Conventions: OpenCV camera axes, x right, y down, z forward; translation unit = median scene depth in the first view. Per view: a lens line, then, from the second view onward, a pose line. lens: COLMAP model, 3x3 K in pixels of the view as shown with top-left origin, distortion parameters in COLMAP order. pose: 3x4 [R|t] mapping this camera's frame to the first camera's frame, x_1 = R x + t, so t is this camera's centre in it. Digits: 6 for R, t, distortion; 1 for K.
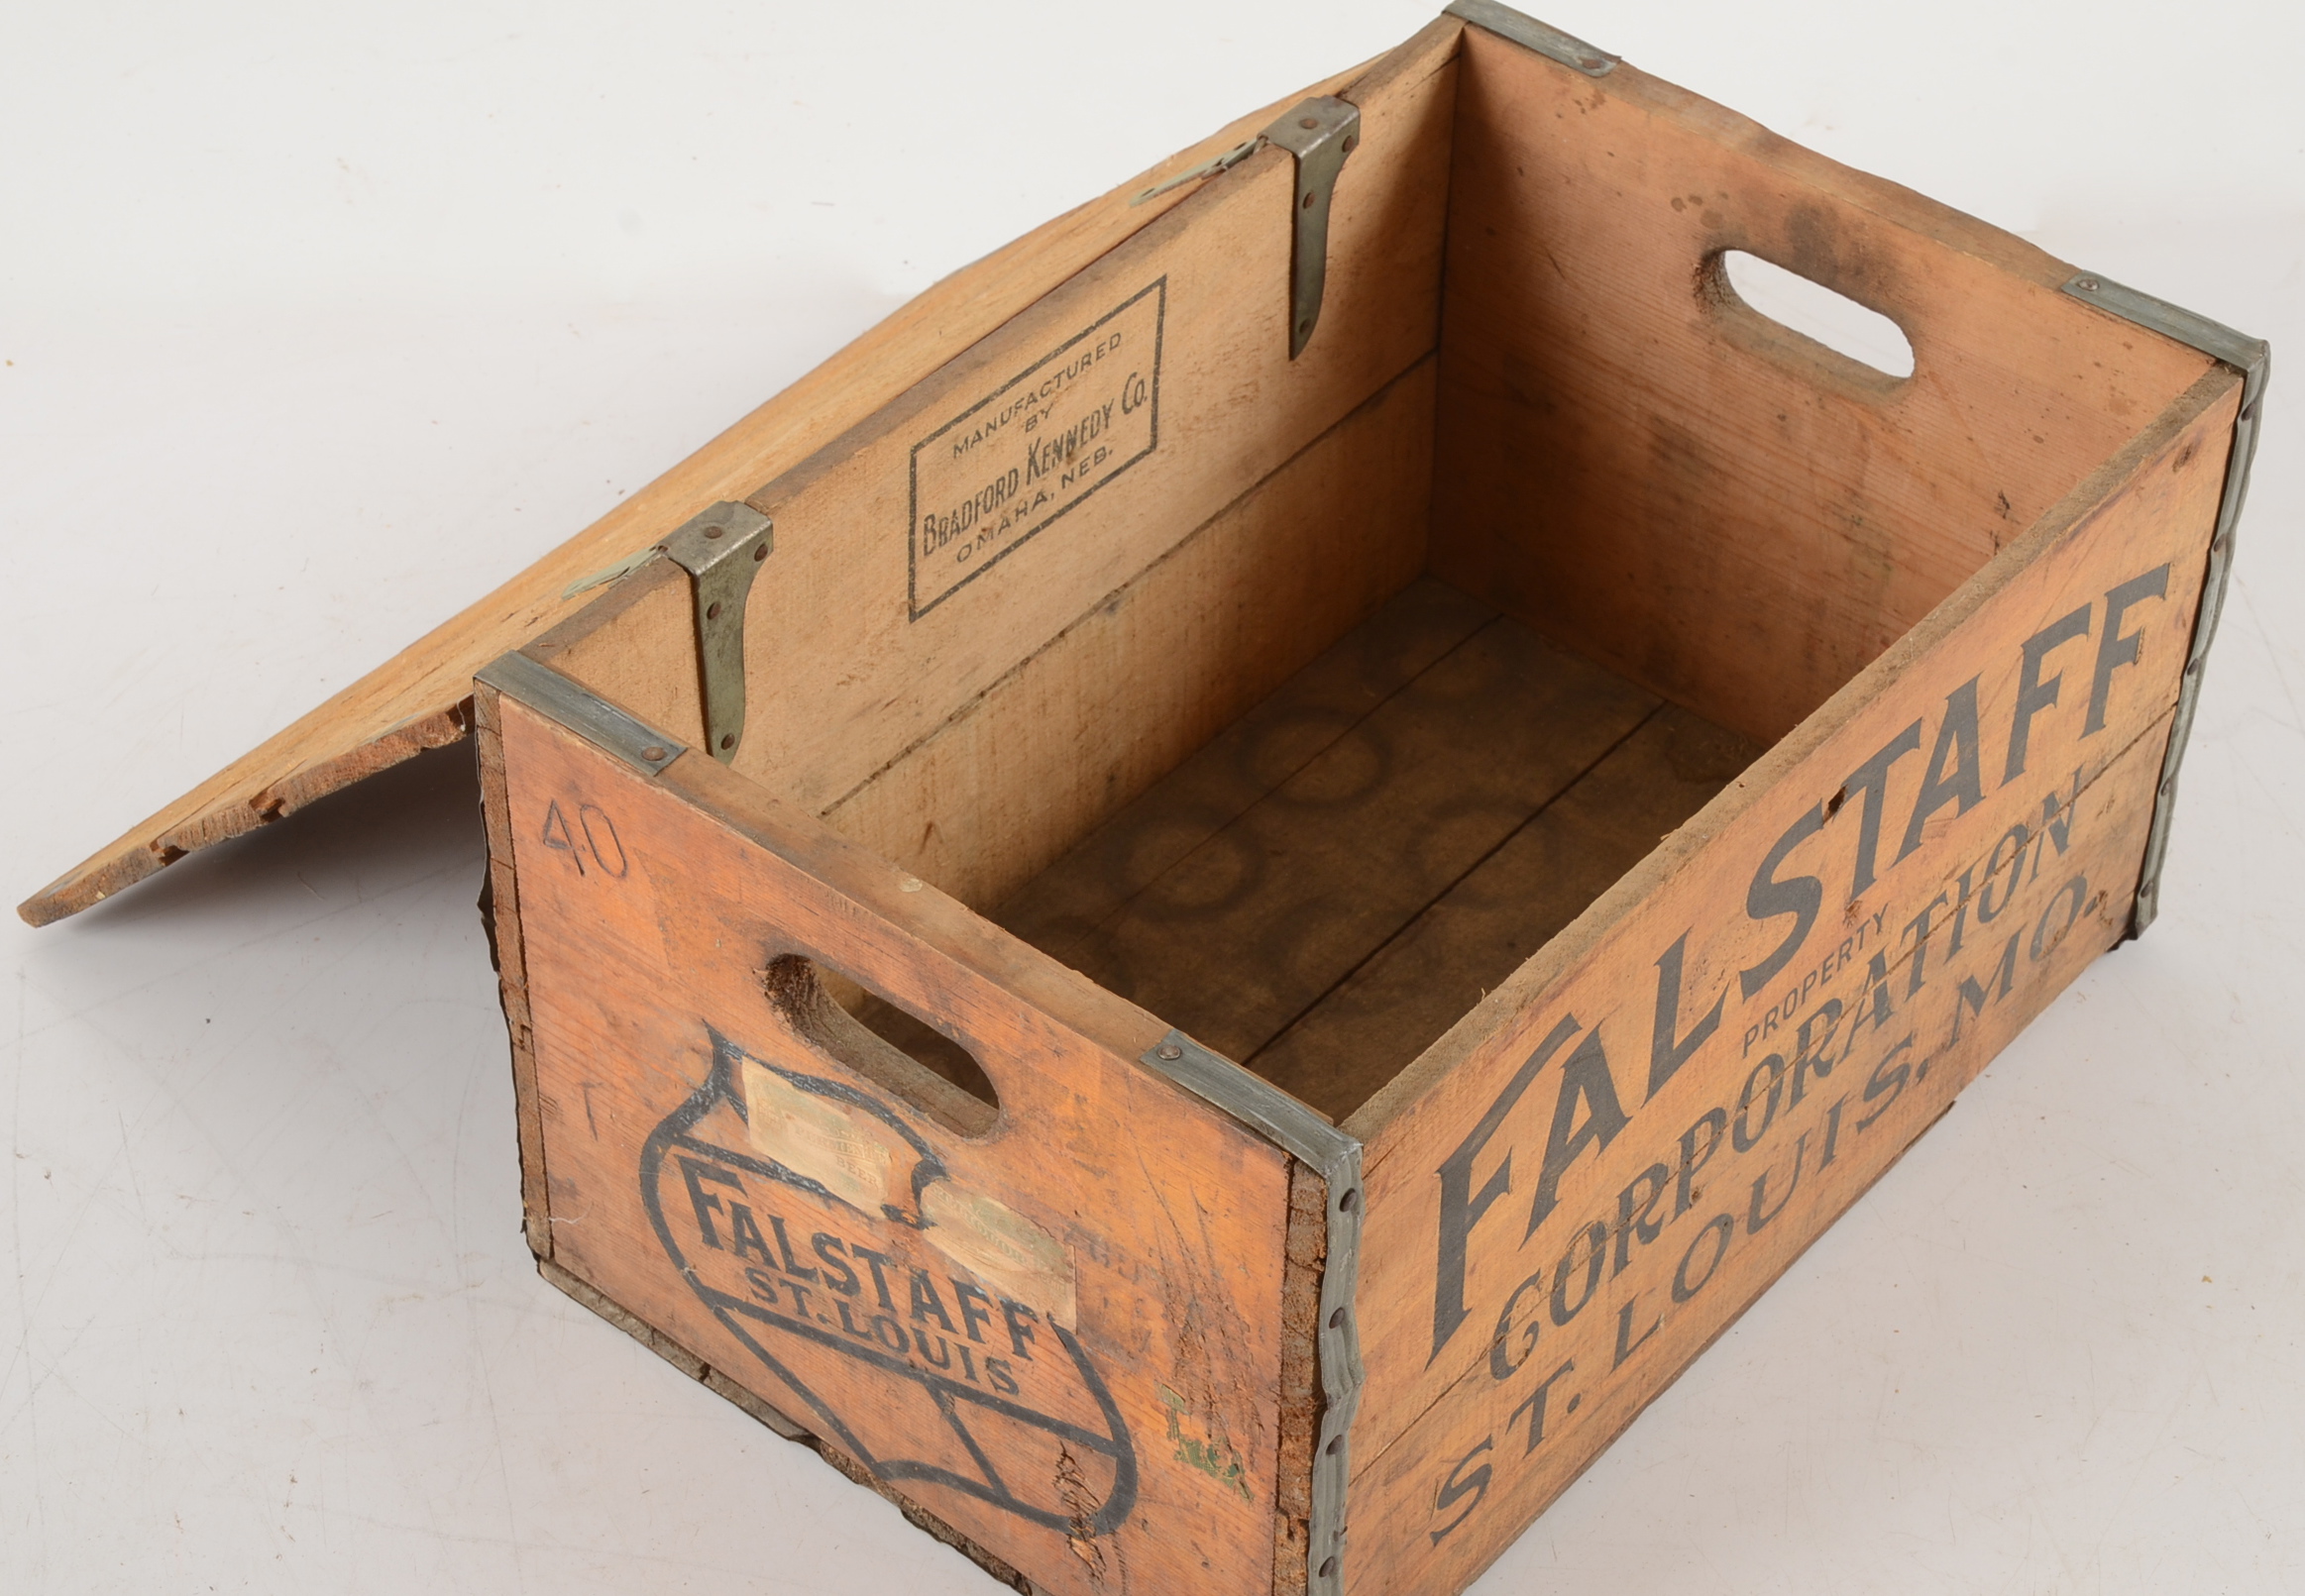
lens RADIAL K [[5020.4, 0, 1145.2], [0, 5020.4, 783.6], [0, 0, 1]] dist [0.293279, 0.000000]
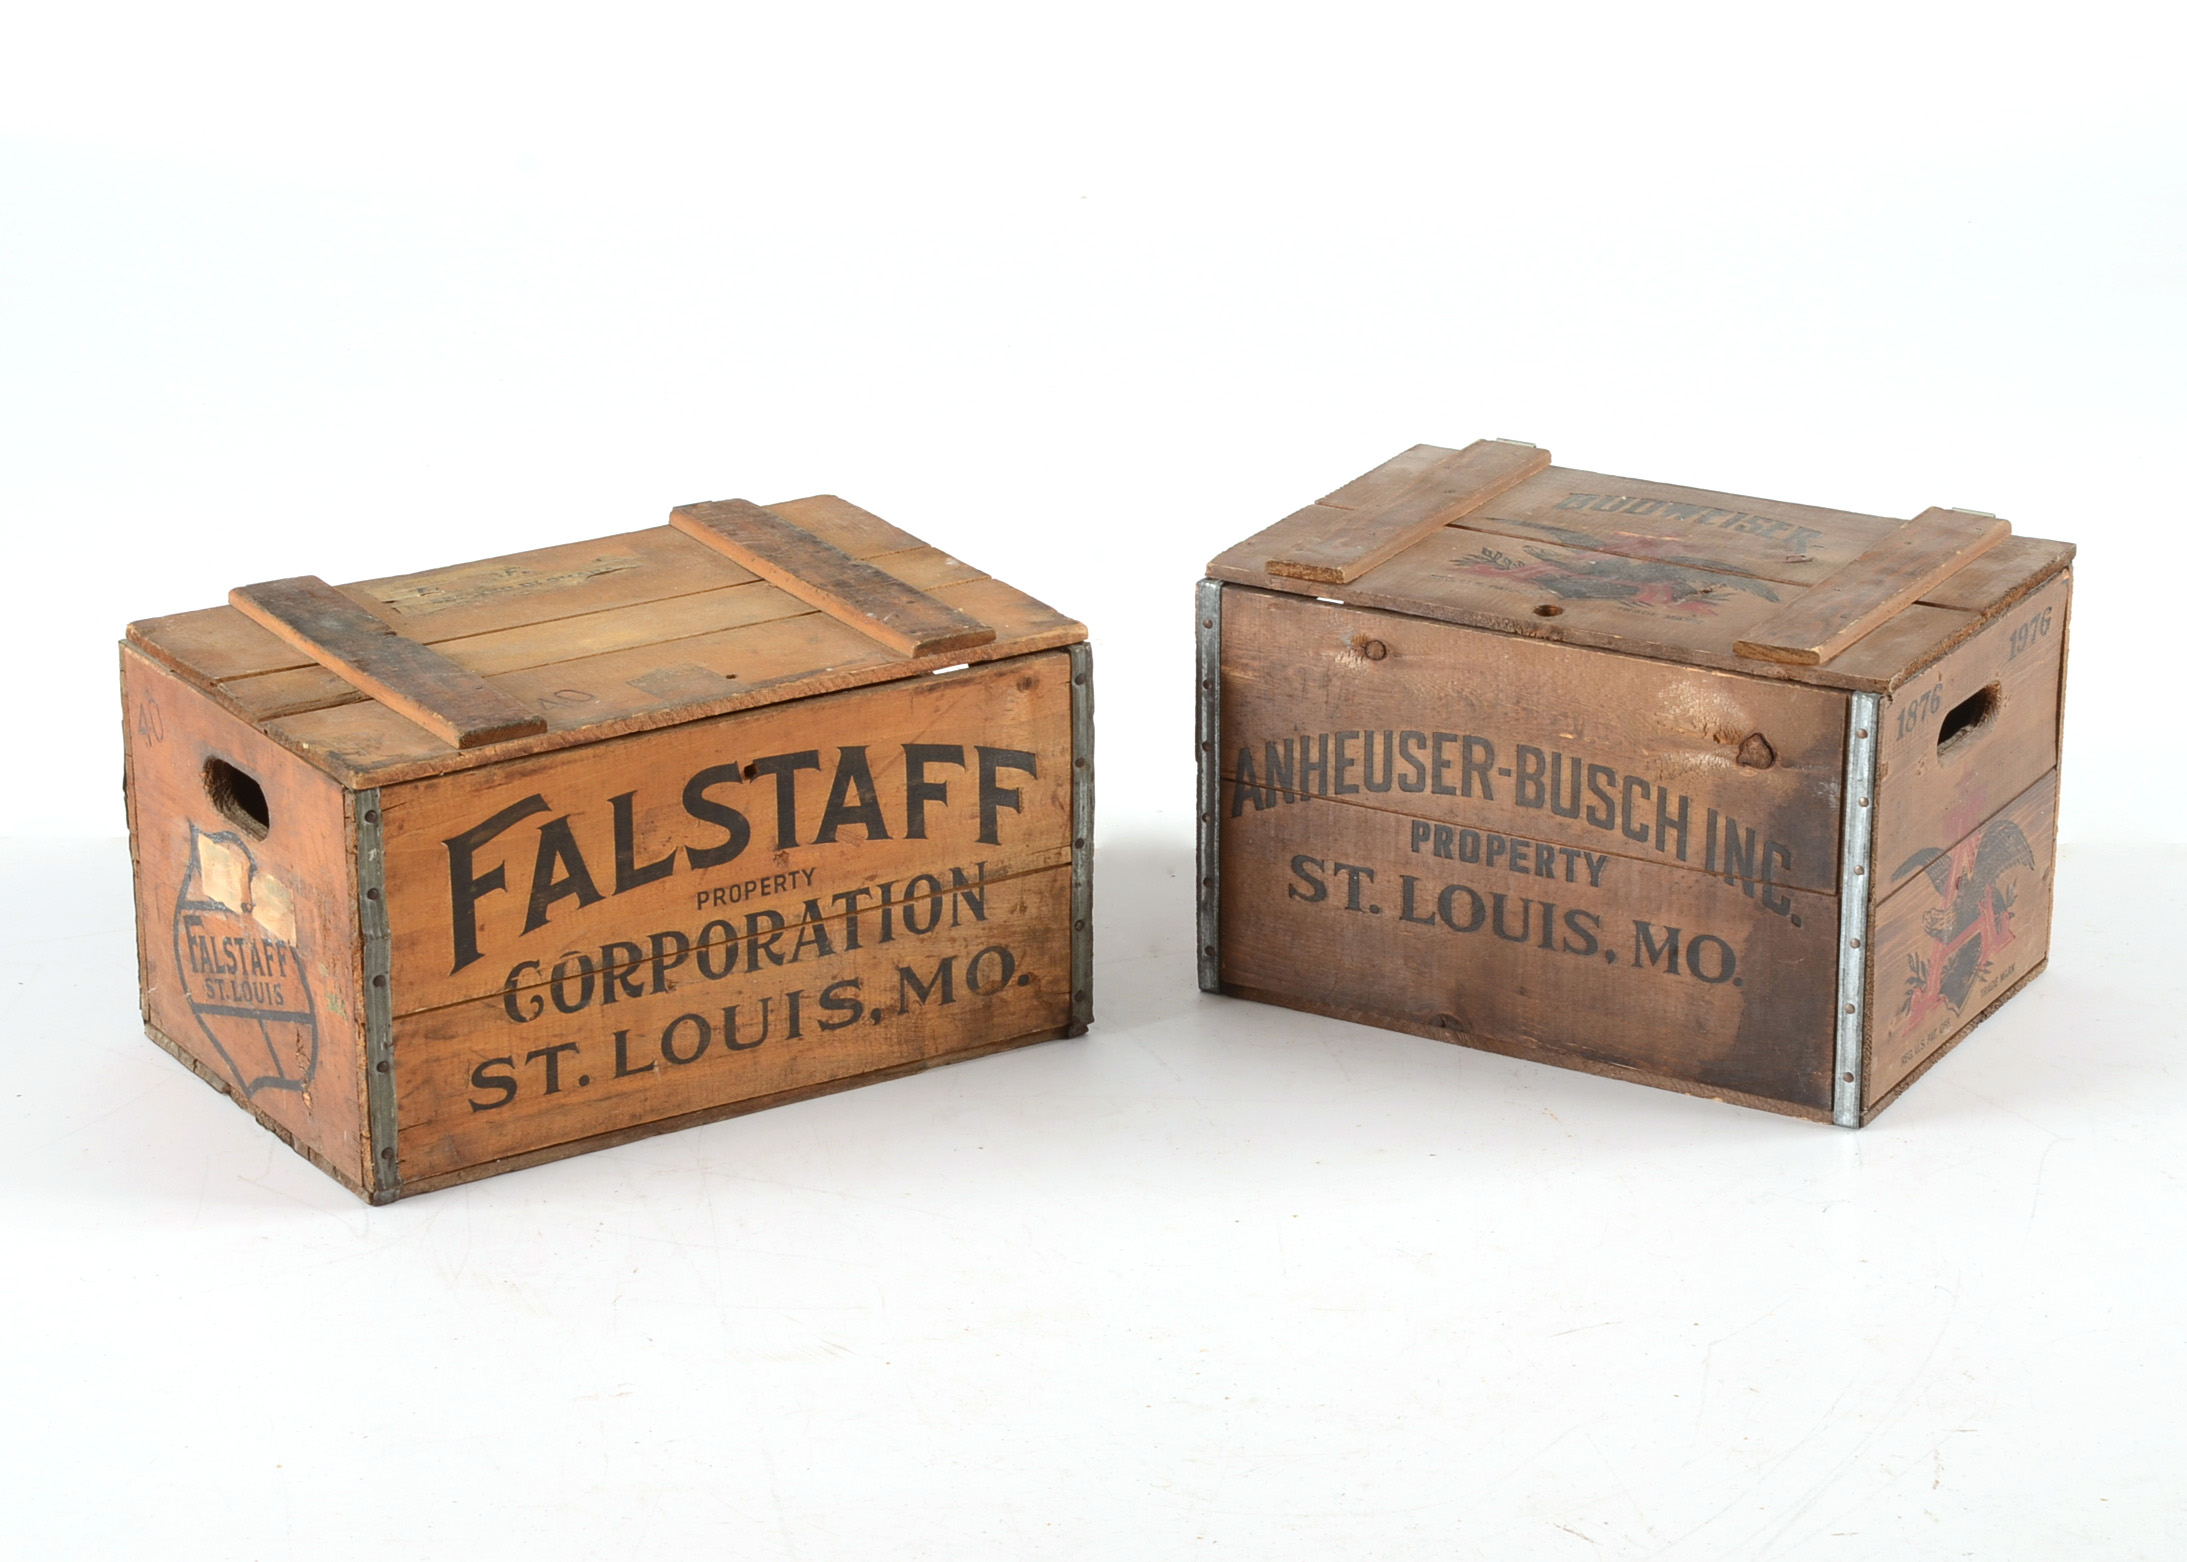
lens RADIAL K [[5875.4, 0, 1094.3], [0, 5875.4, 764.2], [0, 0, 1]] dist [0.527901, 0.000000]
pose [[0.948700, 0.089513, -0.303241, 0.929913], [-0.194941, 0.920698, -0.338101, 0.727016], [0.248929, 0.379871, 0.890916, -0.972812]]
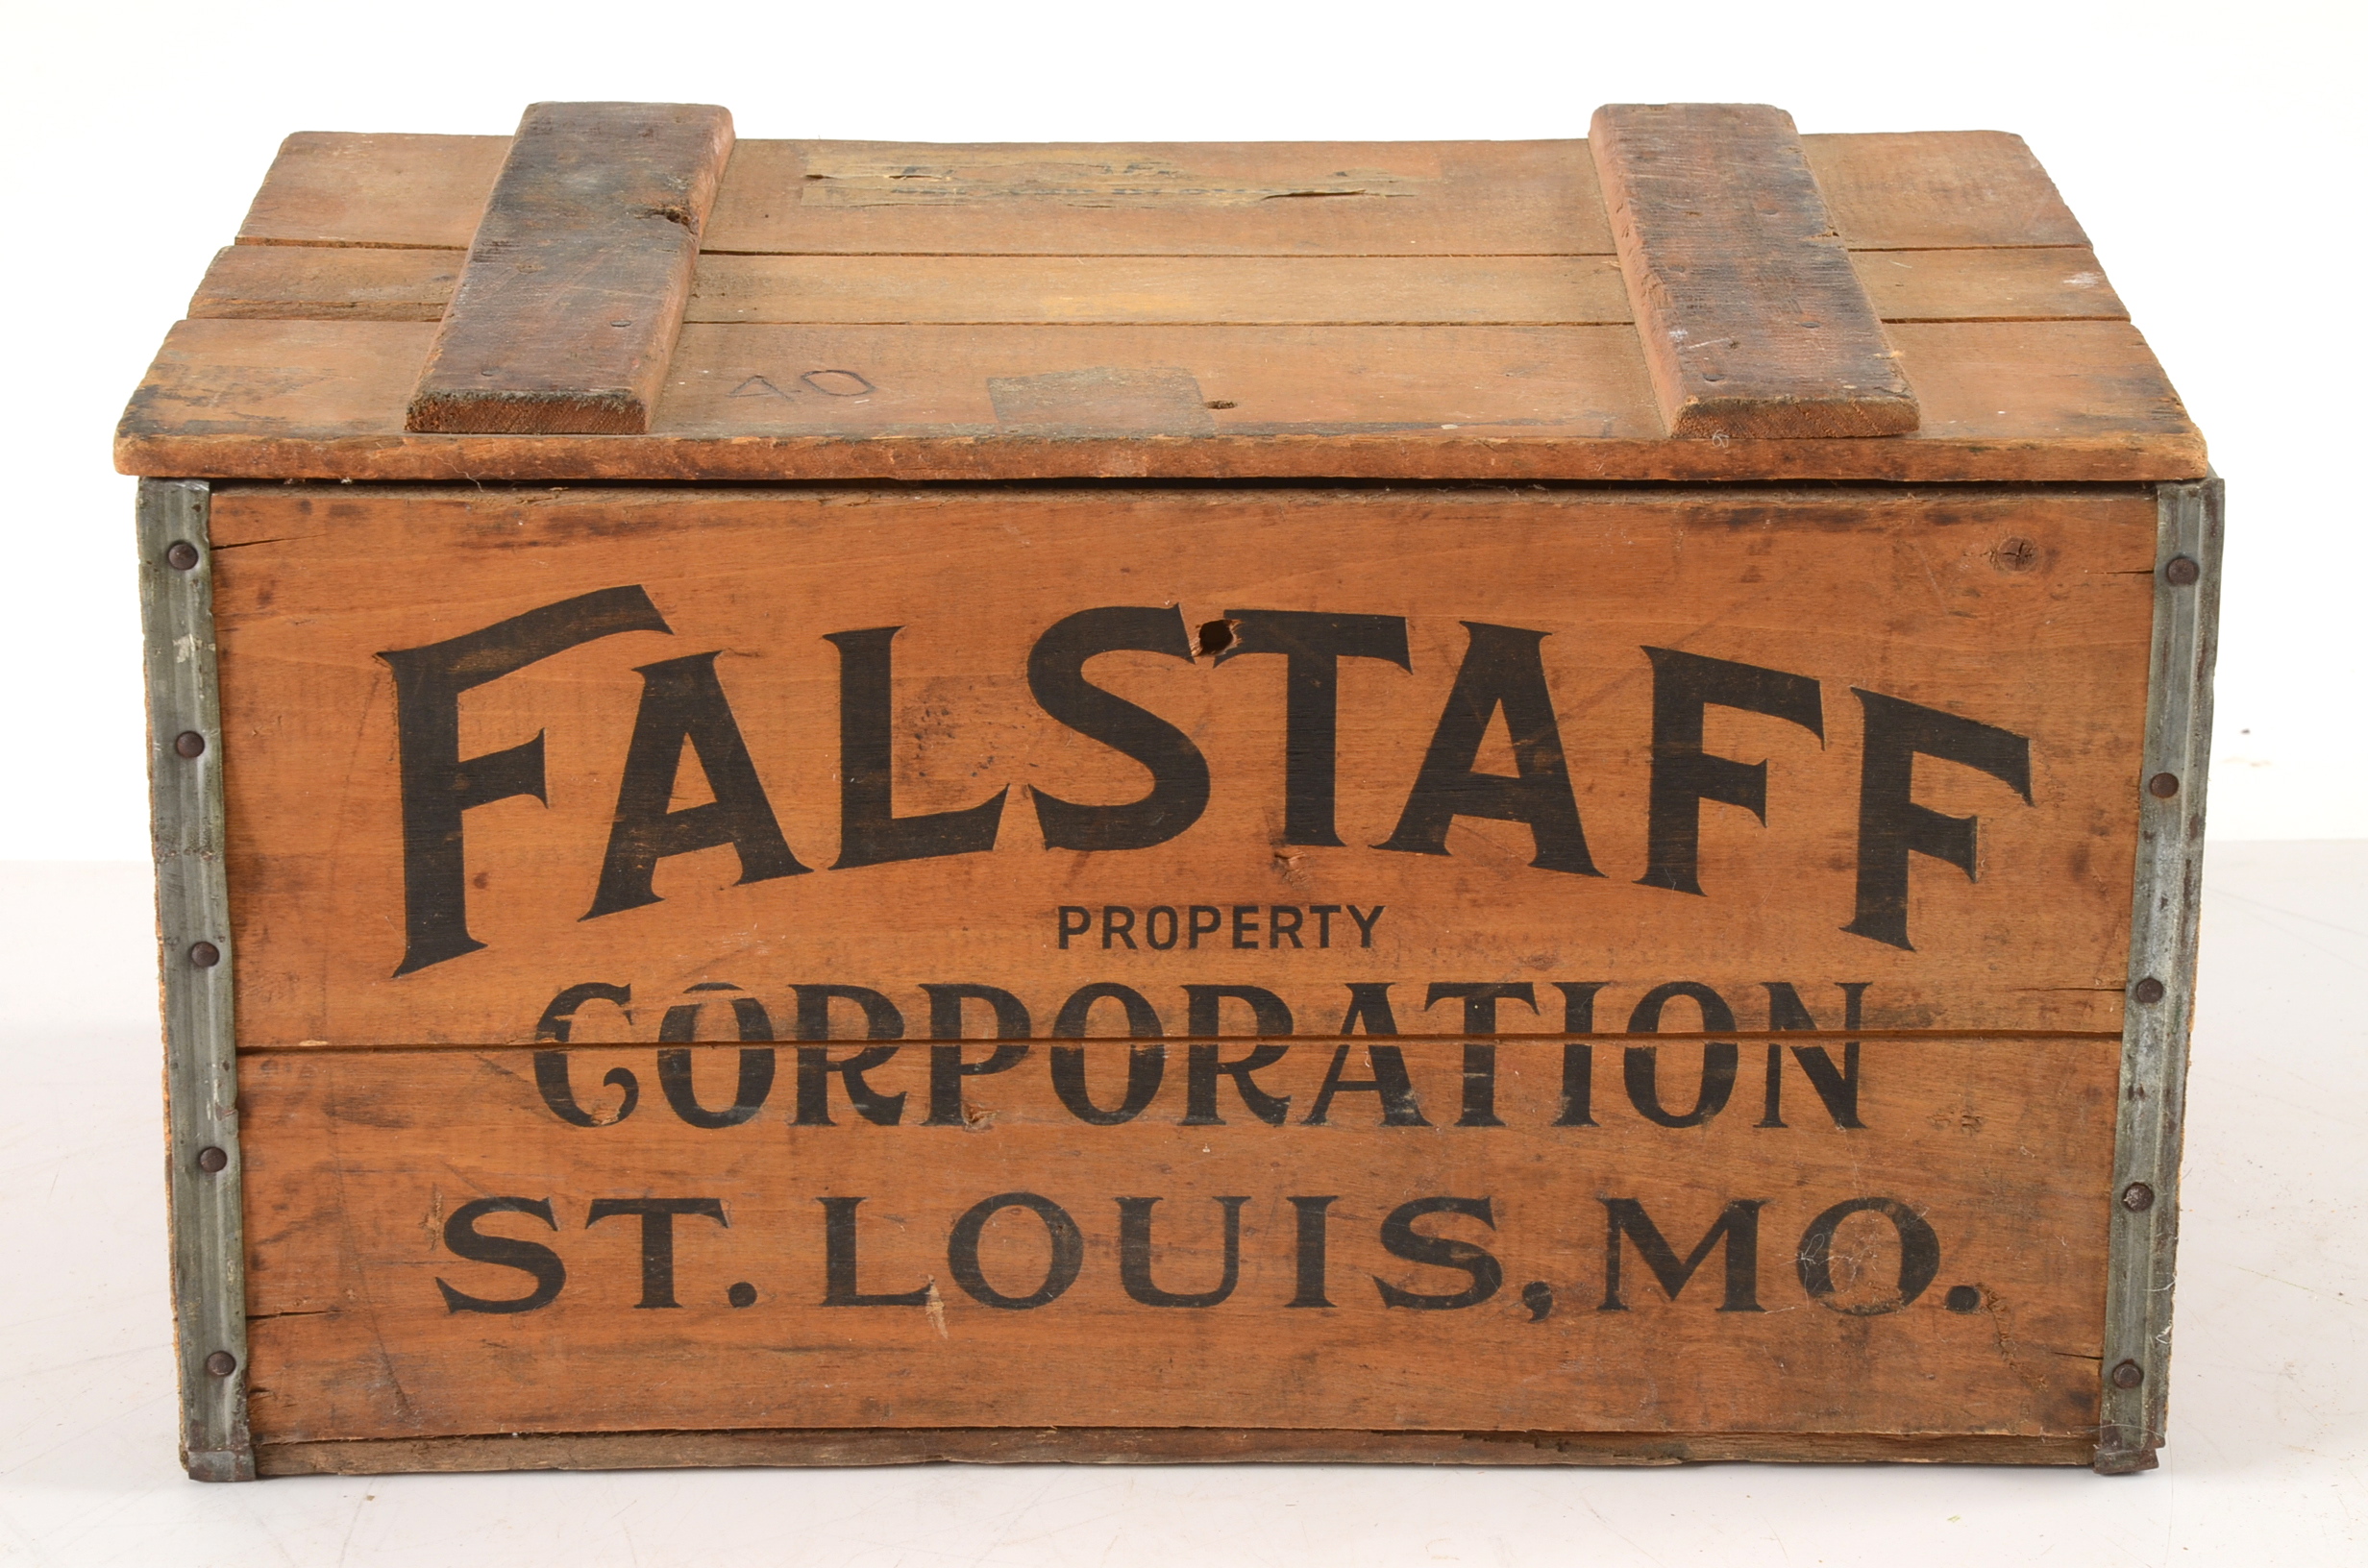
lens RADIAL K [[6062.1, 0, 1171.9], [0, 6062.1, 801.1], [0, 0, 1]] dist [0.580585, 0.000000]
pose [[0.663346, 0.235814, -0.710186, 0.797826], [-0.492646, 0.851986, -0.177256, 0.194116], [0.563269, 0.467452, 0.681334, 0.346874]]
